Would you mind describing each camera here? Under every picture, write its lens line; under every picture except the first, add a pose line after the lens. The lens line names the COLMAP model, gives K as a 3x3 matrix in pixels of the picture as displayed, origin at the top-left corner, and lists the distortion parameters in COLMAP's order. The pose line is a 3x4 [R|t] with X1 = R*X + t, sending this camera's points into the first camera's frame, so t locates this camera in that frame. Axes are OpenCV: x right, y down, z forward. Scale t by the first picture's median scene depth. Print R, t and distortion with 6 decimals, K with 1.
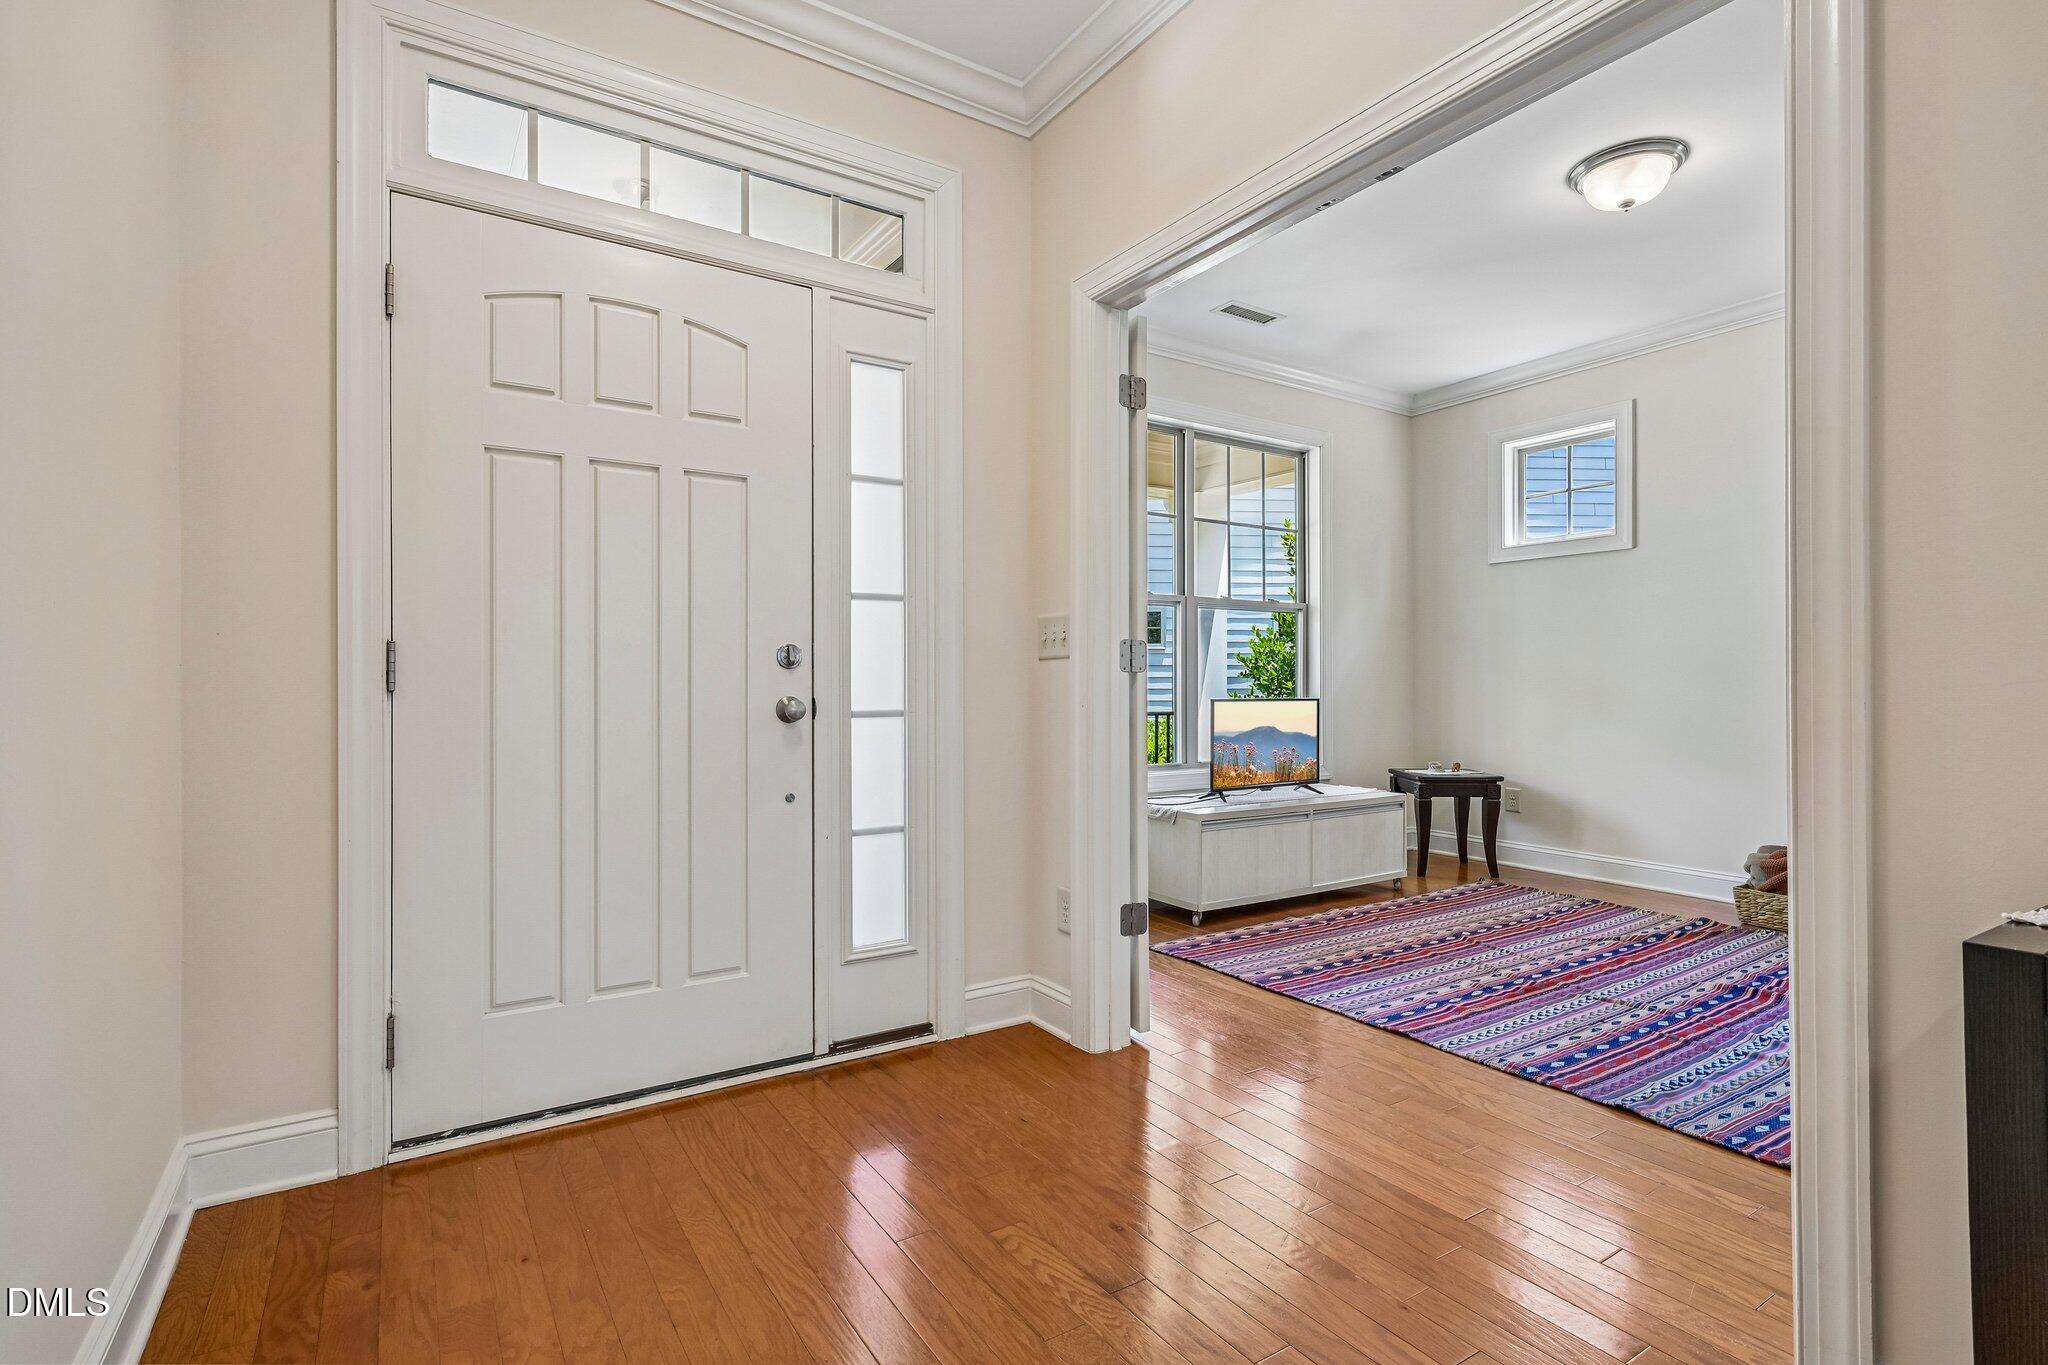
lens RADIAL K [[962.9, 0, 1027.6], [0, 962.9, 676.2], [0, 0, 1]] dist [-0.001721, 0.000013]
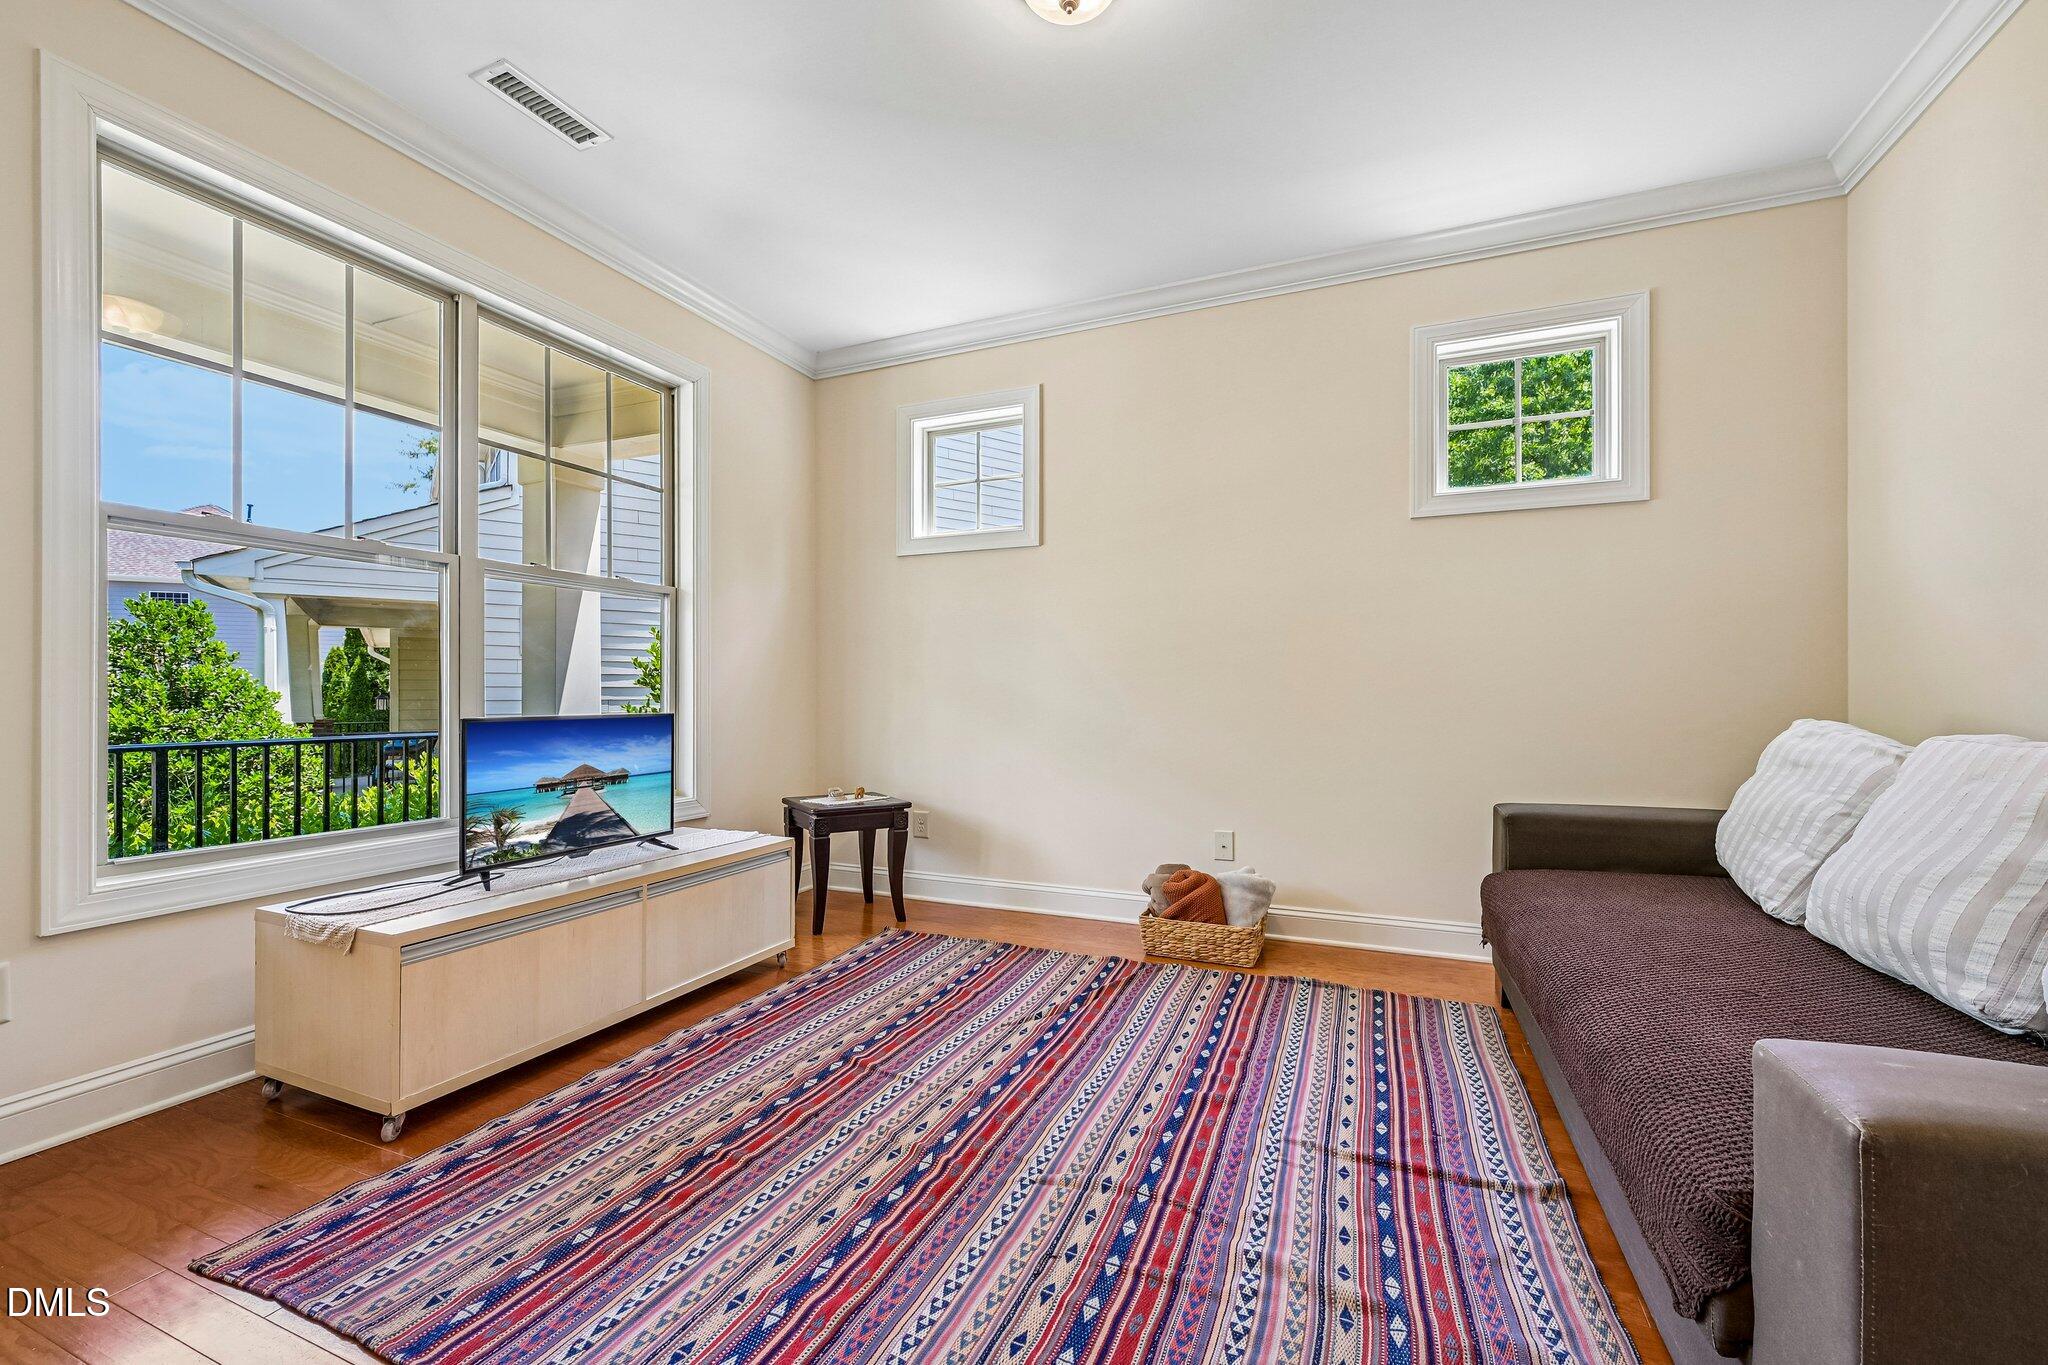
lens RADIAL K [[817.4, 0, 1032.7], [0, 817.4, 690.2], [0, 0, 1]] dist [-0.003048, 0.000620]
pose [[0.825701, 0.001711, 0.564106, 0.180965], [-0.003050, 0.999994, 0.001432, 0.003872], [-0.564100, -0.002903, 0.825701, 0.353768]]
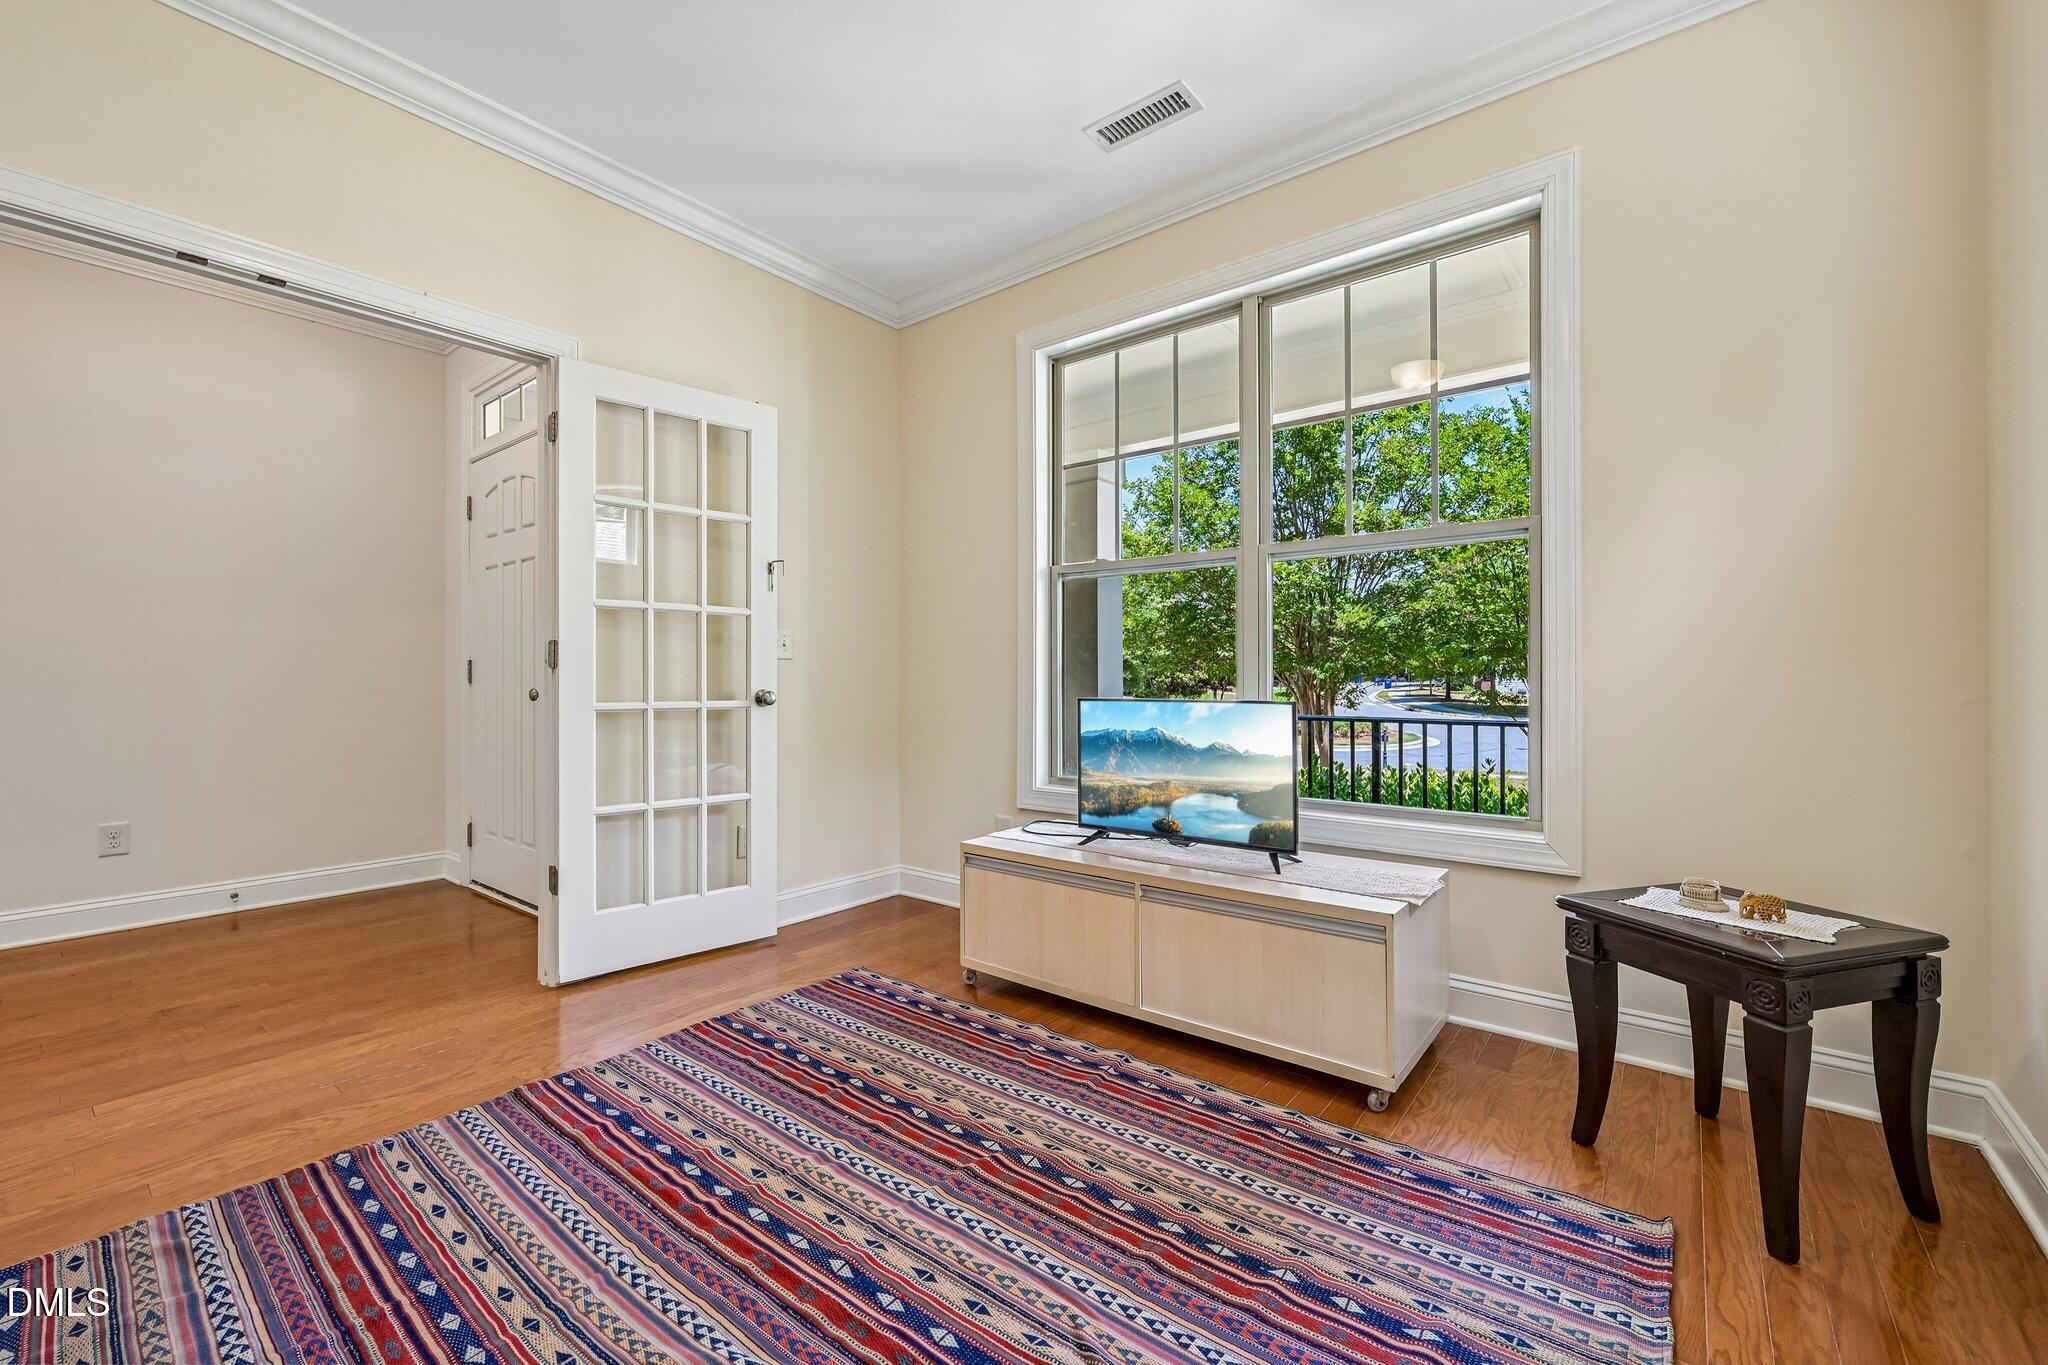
lens RADIAL K [[865.6, 0, 1031.2], [0, 865.6, 688.1], [0, 0, 1]] dist [-0.003995, 0.001648]
pose [[0.316535, 0.014243, -0.948474, 0.730608], [0.008591, 0.999803, 0.017880, 0.002090], [0.948542, -0.013808, 0.316350, 0.695422]]
